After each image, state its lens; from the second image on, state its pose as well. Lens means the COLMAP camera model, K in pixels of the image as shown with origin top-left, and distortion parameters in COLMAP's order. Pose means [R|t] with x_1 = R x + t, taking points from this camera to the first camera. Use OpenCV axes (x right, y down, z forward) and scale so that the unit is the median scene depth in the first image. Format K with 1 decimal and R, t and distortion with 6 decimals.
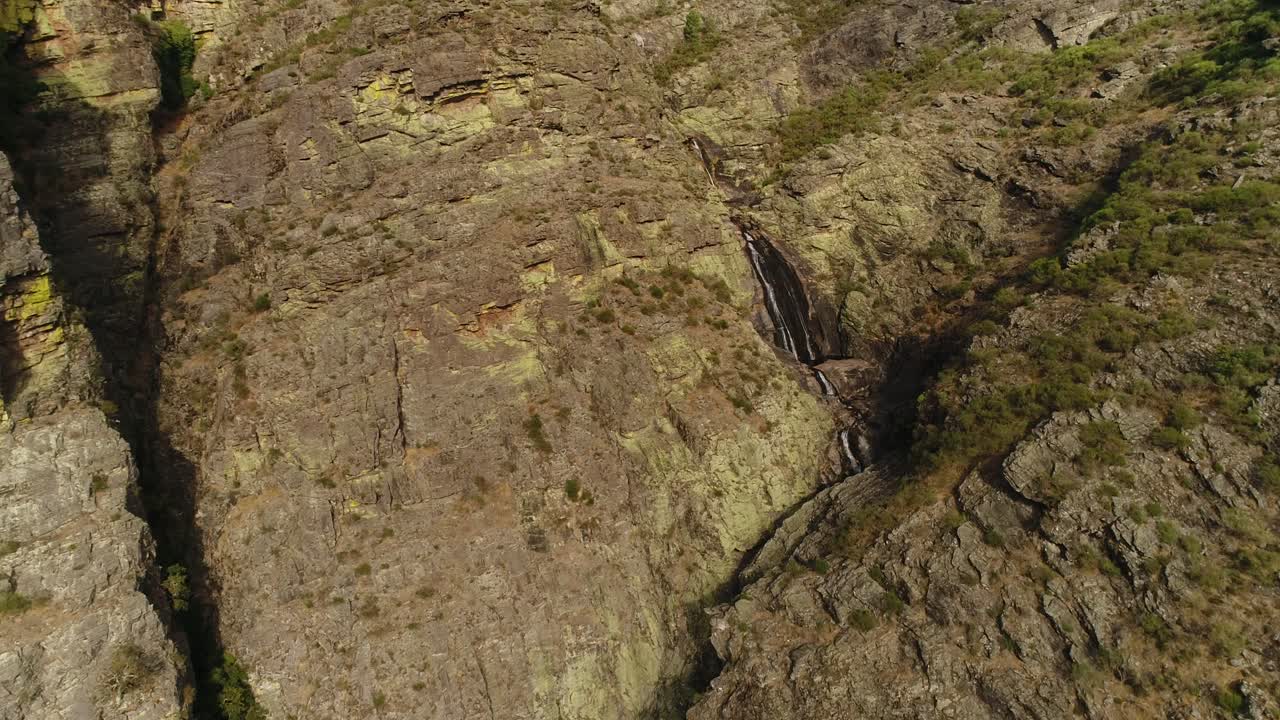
lens RADIAL K [[898.1, 0, 641.6], [0, 898.1, 359.5], [0, 0, 1]] dist [0.003665, 0.003115]
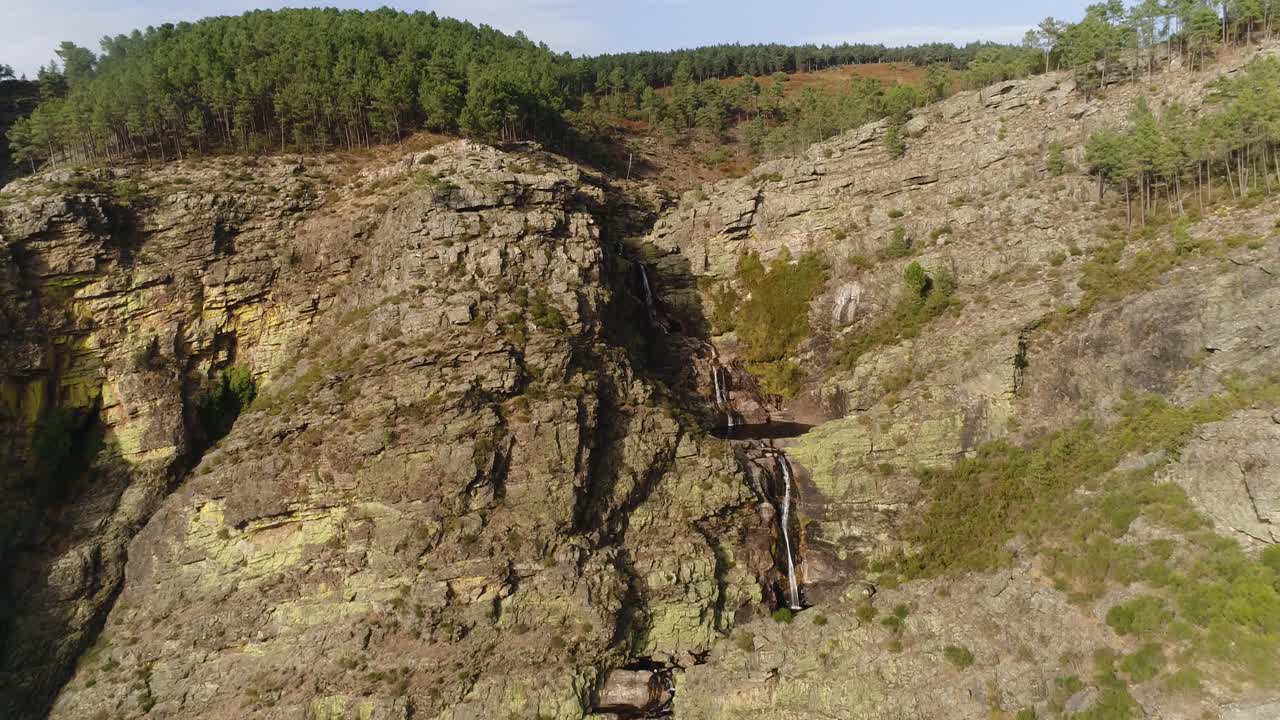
lens RADIAL K [[898.1, 0, 640.9], [0, 898.1, 361.6], [0, 0, 1]] dist [0.003665, 0.003115]
pose [[0.733369, 0.113159, -0.670347, 0.664440], [-0.119302, 0.992170, 0.036966, -0.527580], [0.669281, 0.052864, 0.741127, 0.545722]]
